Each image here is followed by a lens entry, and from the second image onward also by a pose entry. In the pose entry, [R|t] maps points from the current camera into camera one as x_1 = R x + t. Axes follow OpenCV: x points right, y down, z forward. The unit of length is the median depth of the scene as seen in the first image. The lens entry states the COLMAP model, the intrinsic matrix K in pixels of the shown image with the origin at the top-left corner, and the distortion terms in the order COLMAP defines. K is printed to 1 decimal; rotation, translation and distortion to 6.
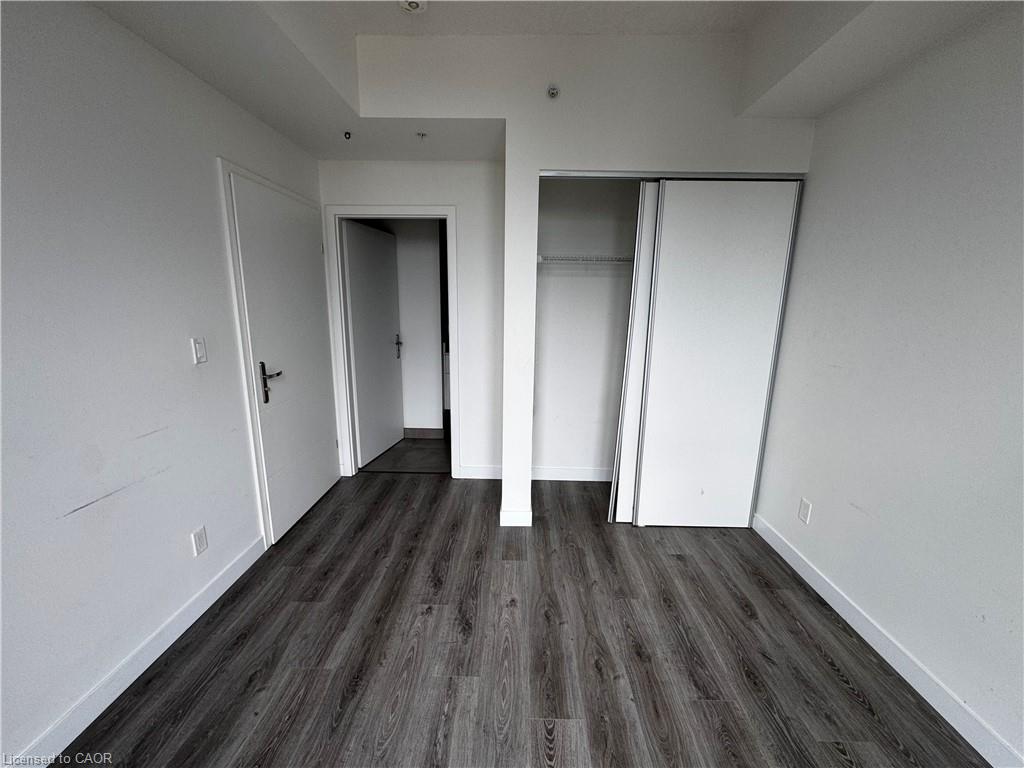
lens RADIAL K [[410.0, 0, 511.5], [0, 410.0, 385.3], [0, 0, 1]] dist [-0.009660, -0.000076]
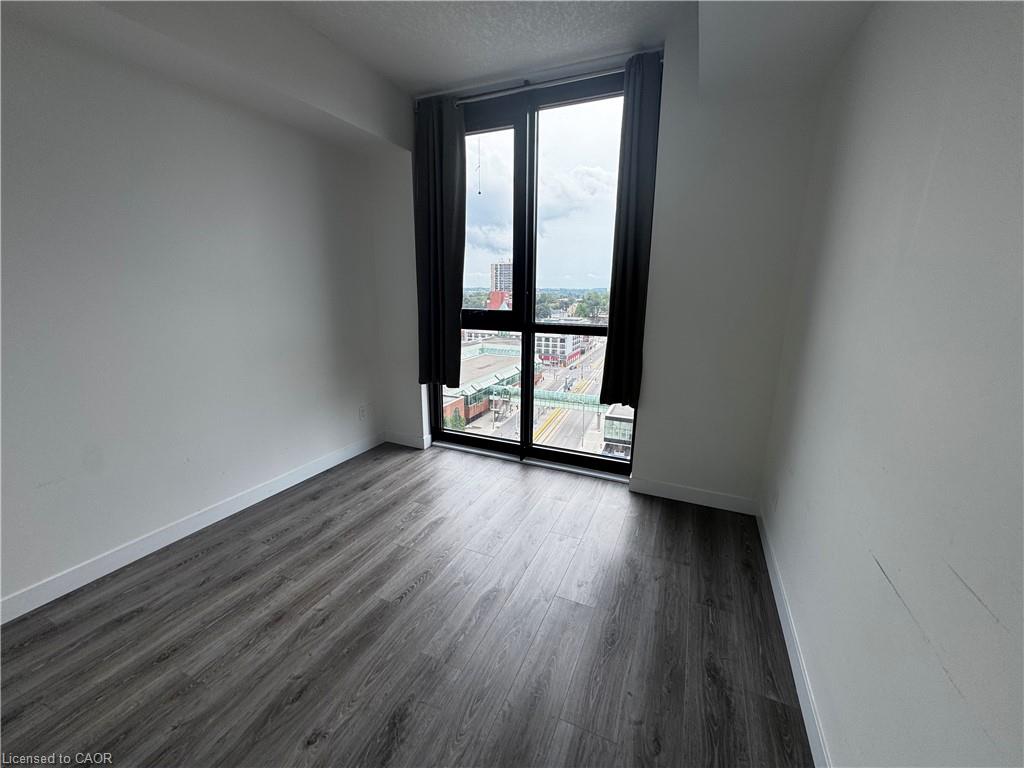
lens RADIAL K [[410.0, 0, 511.2], [0, 410.0, 381.2], [0, 0, 1]] dist [-0.009660, -0.000076]
pose [[-0.922481, -0.108523, 0.370475, -0.552851], [0.056056, 0.911847, 0.406685, -0.279972], [-0.381951, 0.395926, -0.835078, 1.409612]]
